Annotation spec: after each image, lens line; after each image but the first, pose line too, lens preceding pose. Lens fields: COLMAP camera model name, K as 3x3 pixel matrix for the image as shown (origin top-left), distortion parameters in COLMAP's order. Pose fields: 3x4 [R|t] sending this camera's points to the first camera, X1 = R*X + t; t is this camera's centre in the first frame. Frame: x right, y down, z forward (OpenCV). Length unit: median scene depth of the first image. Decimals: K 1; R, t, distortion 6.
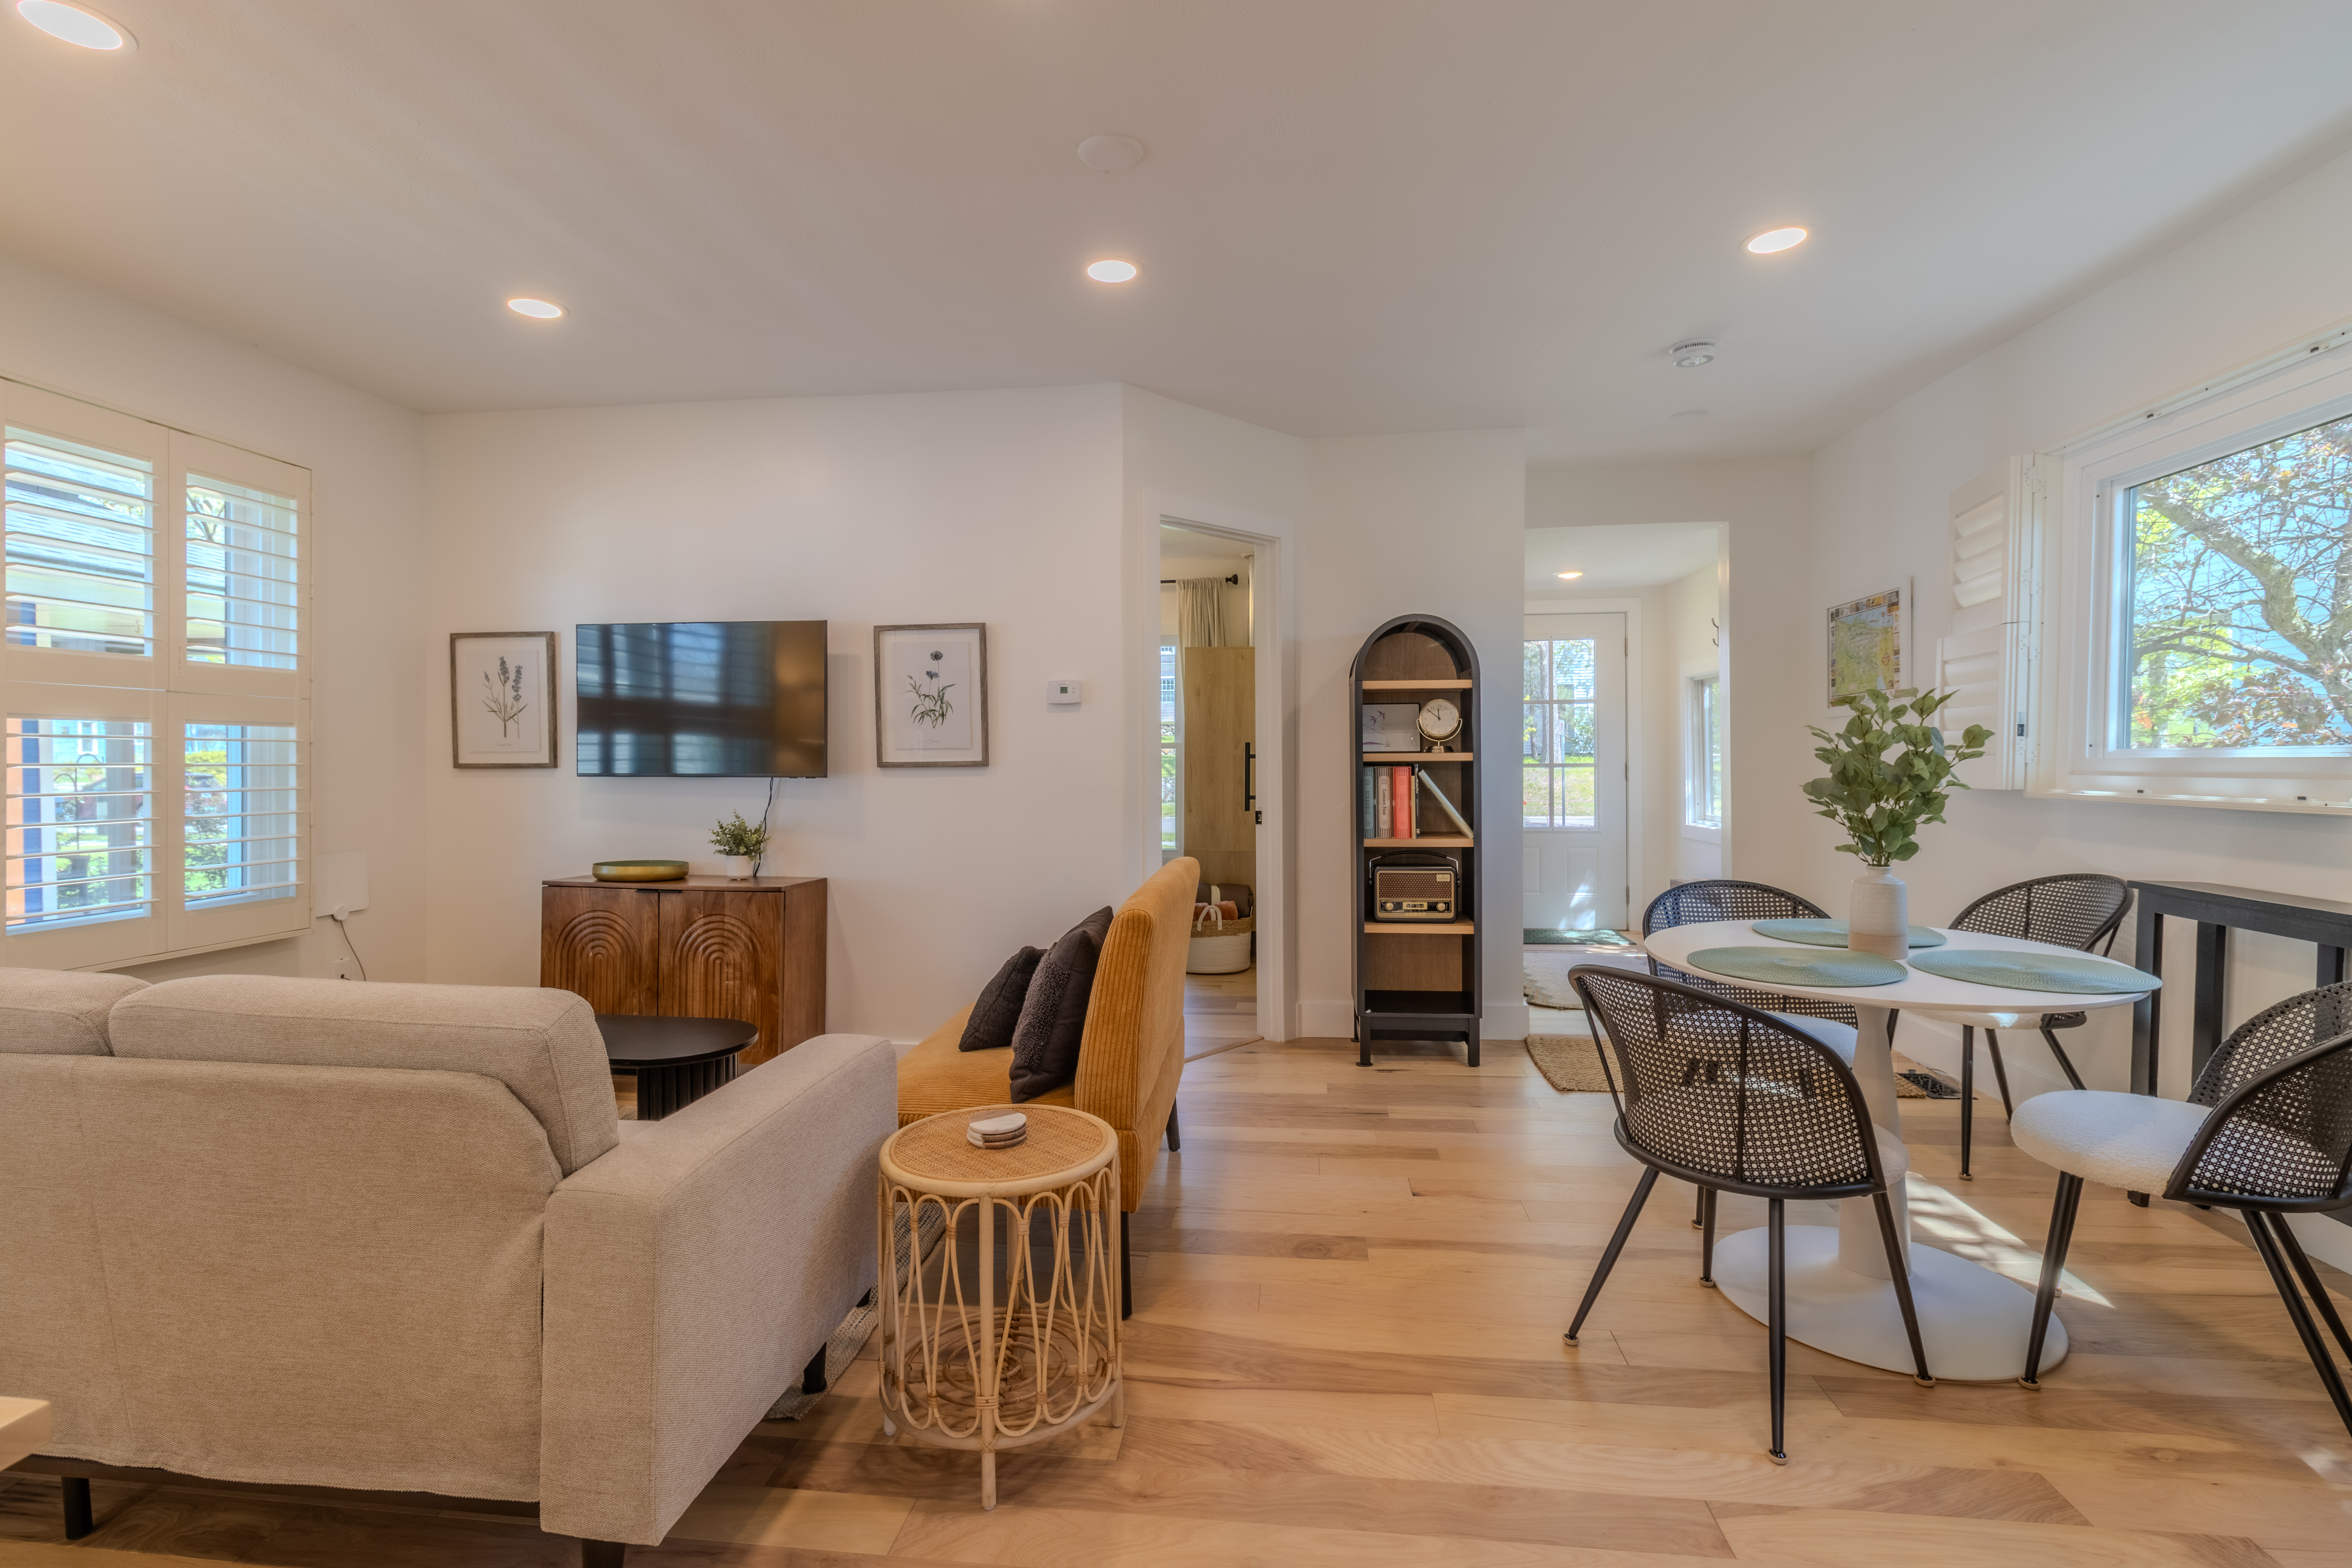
lens RADIAL K [[1095.5, 0, 1169.7], [0, 1095.5, 761.8], [0, 0, 1]] dist [0.003986, 0.000386]
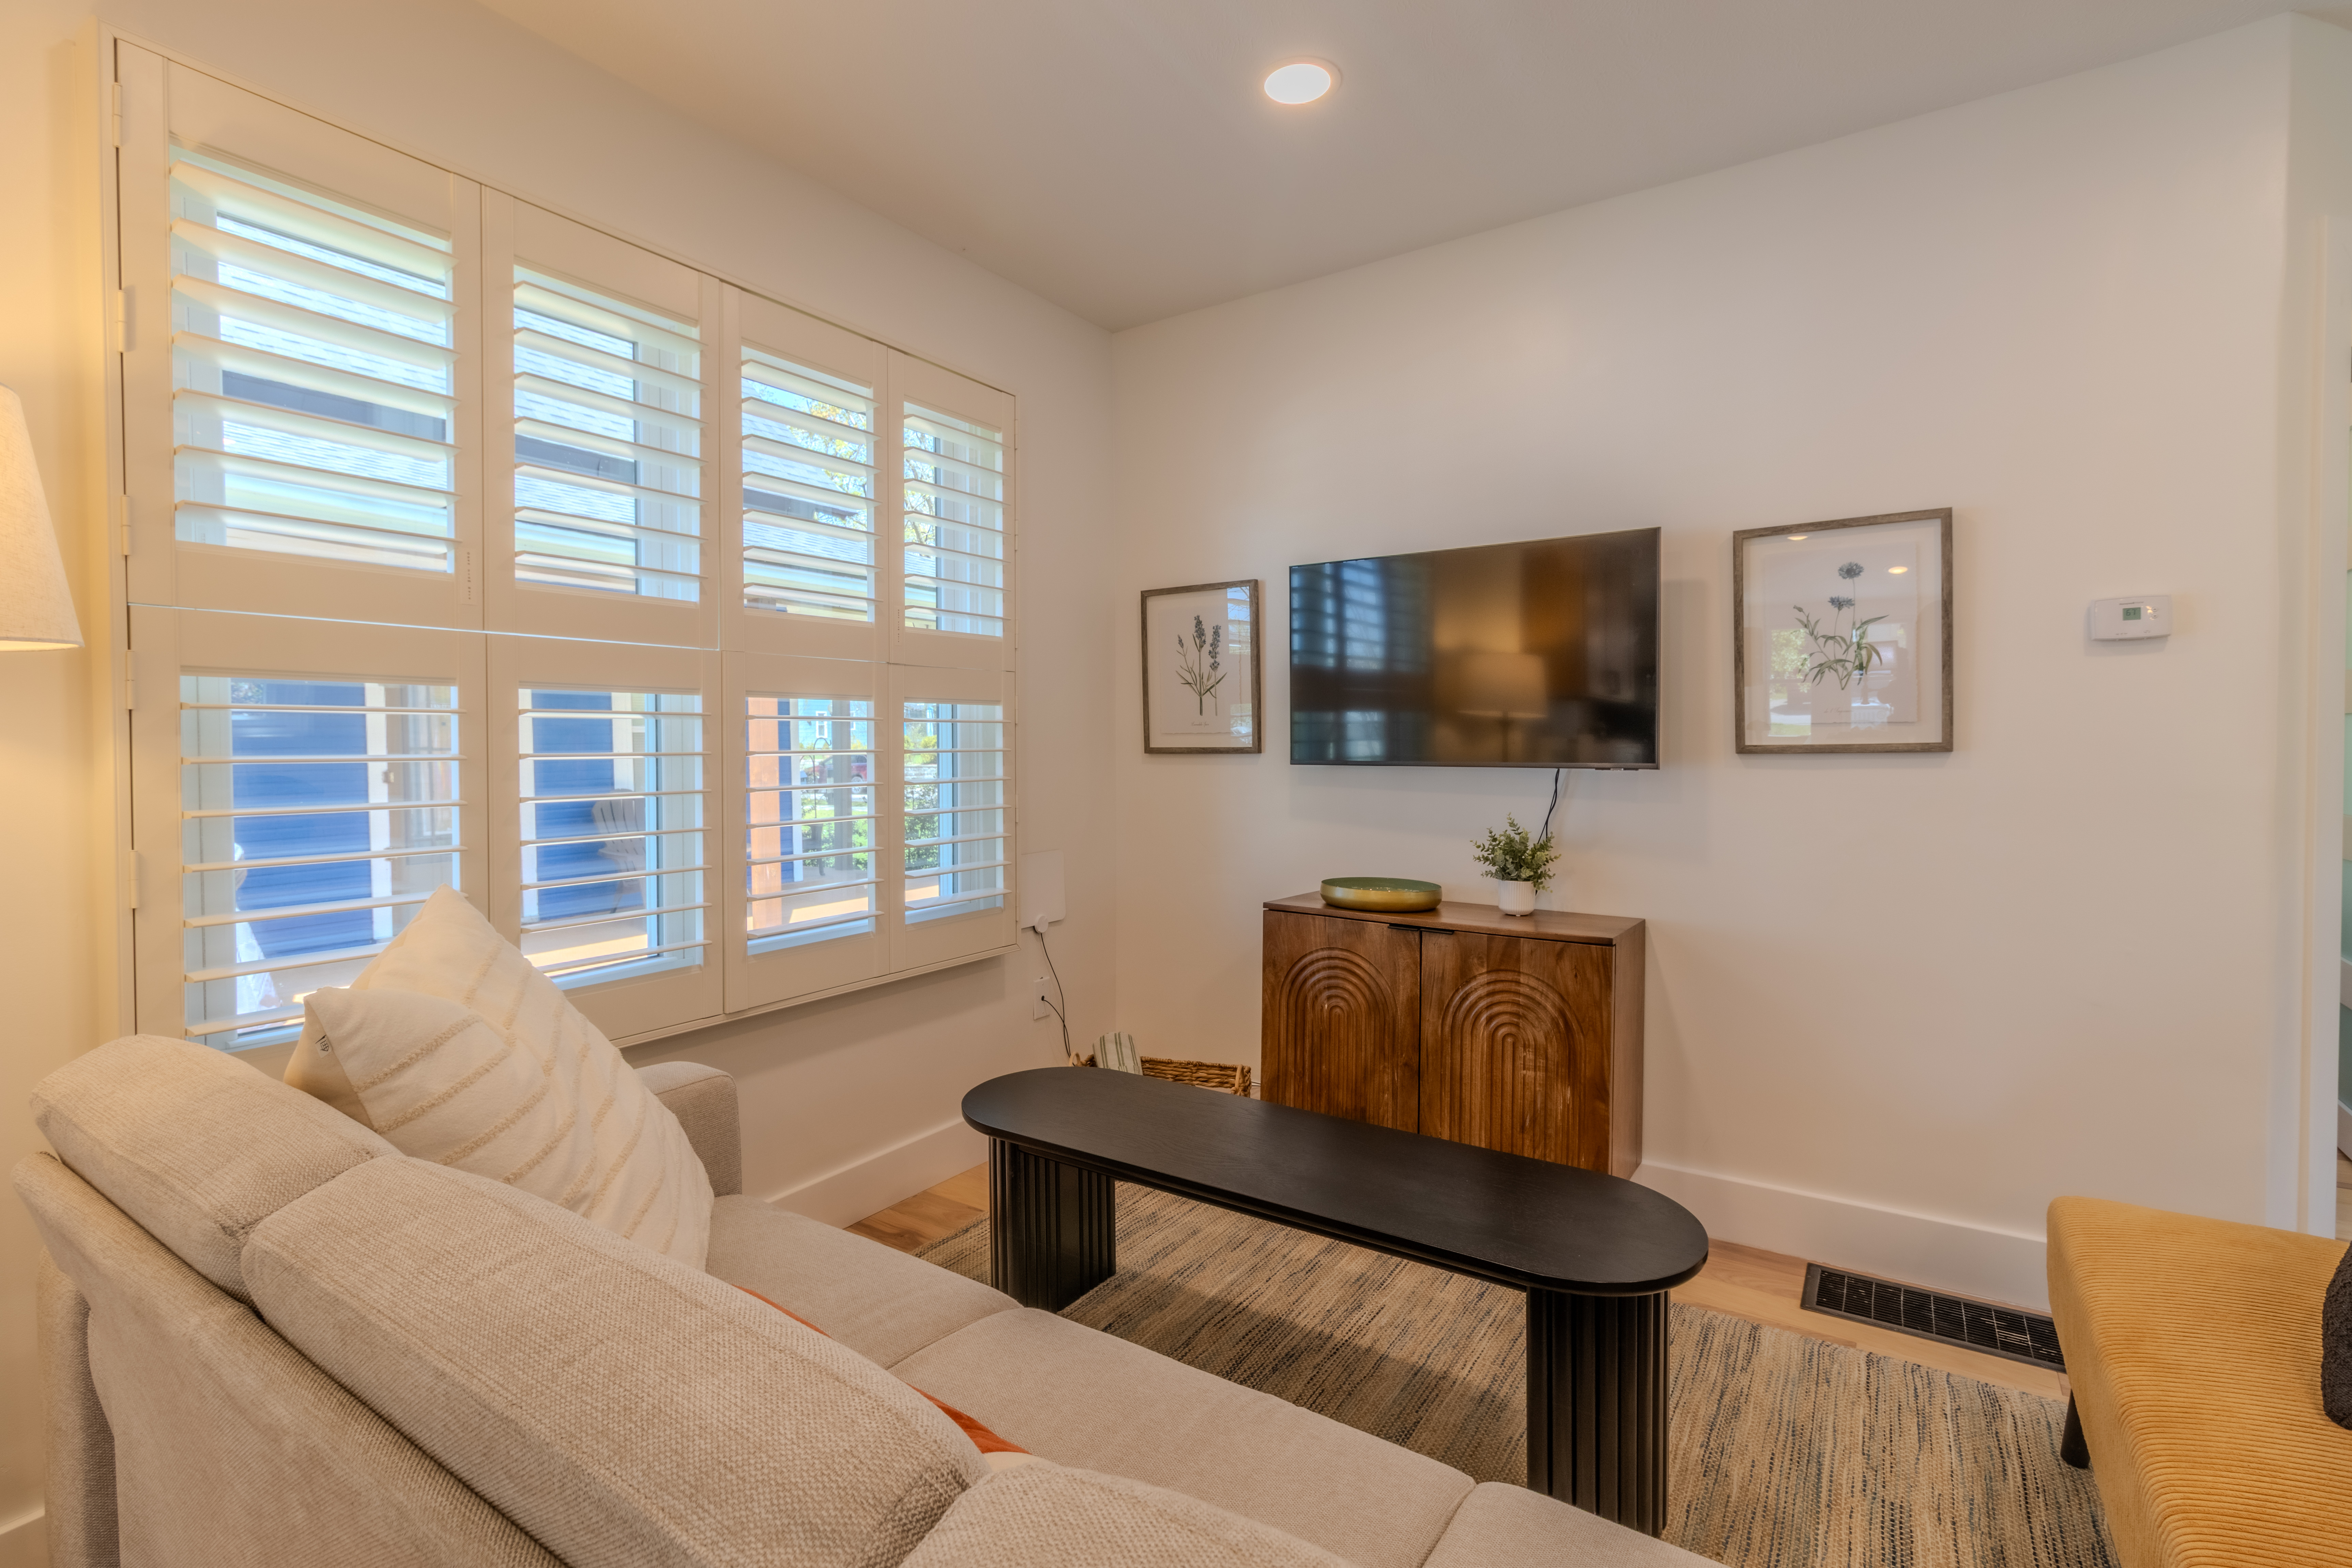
lens RADIAL K [[1095.5, 0, 1169.7], [0, 1095.5, 761.8], [0, 0, 1]] dist [0.003986, 0.000386]
pose [[0.891922, 0.004997, -0.452162, -0.276116], [0.003176, 0.999845, 0.017315, -0.002131], [0.452179, -0.016880, 0.891768, 0.283755]]
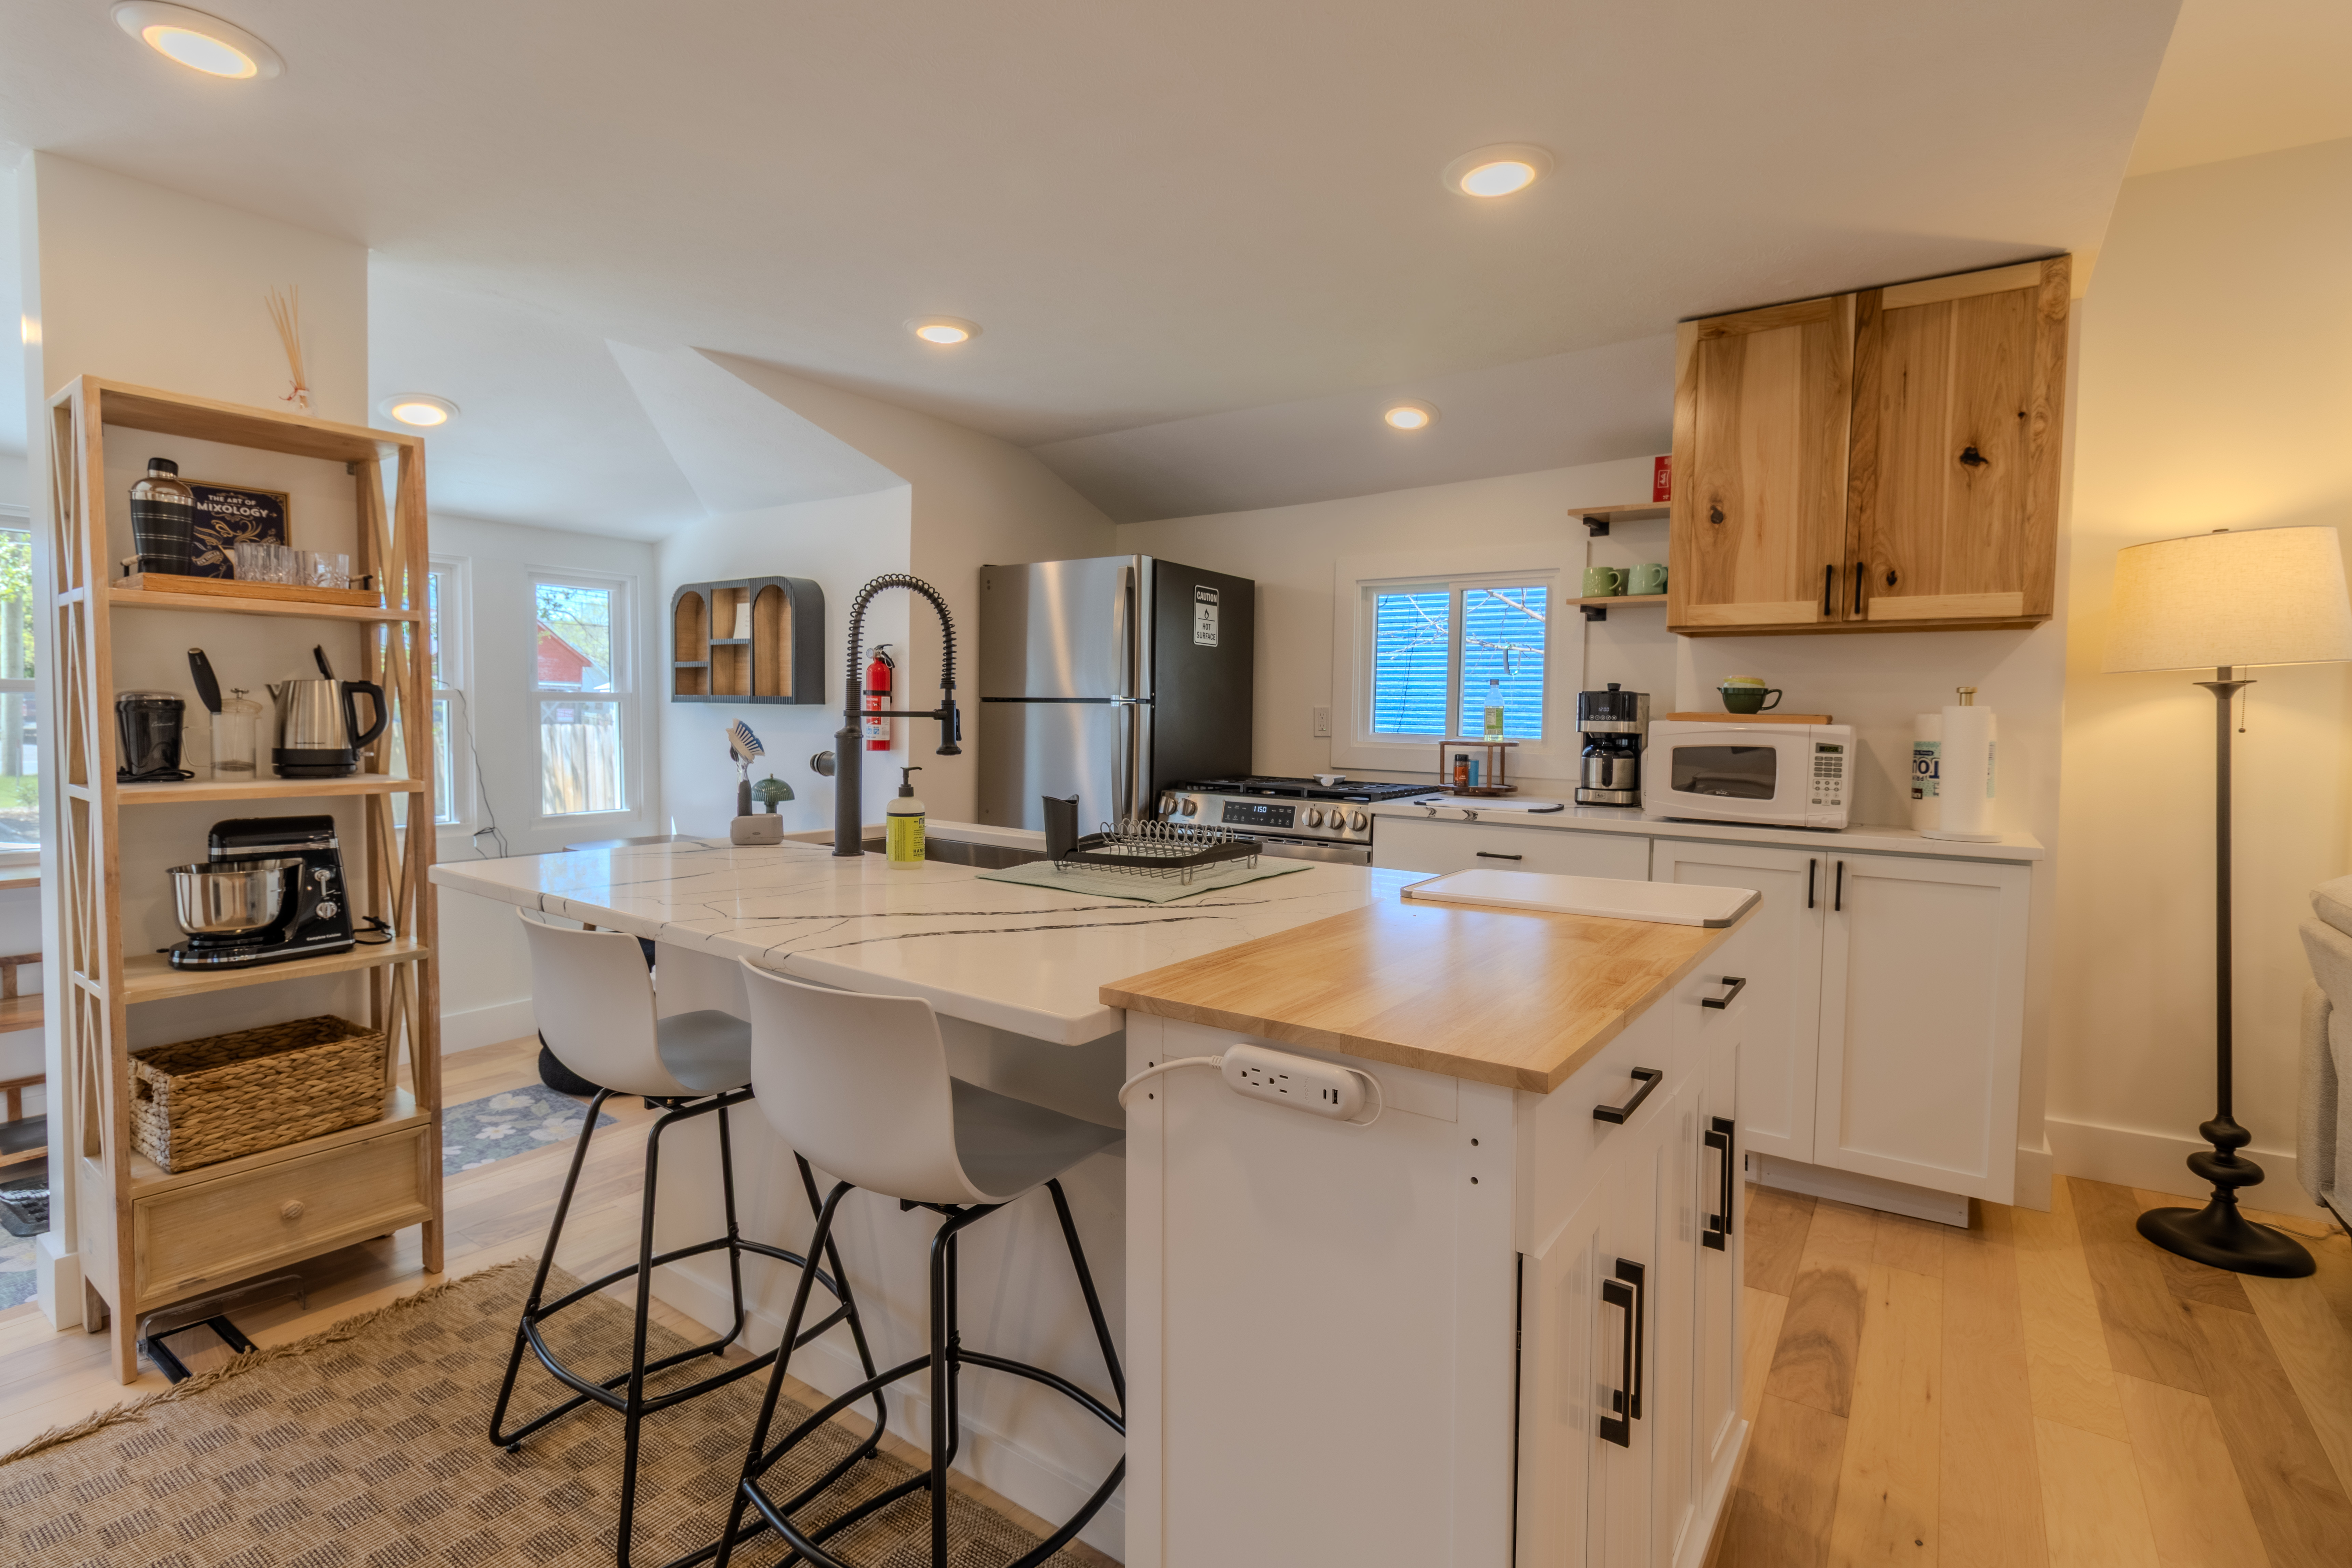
lens RADIAL K [[1095.5, 0, 1169.7], [0, 1095.5, 761.8], [0, 0, 1]] dist [0.003986, 0.000386]
pose [[-0.480166, 0.040207, -0.876255, 0.103018], [-0.014089, 0.998467, 0.053535, -0.001441], [0.877064, 0.038051, -0.478864, 0.158584]]
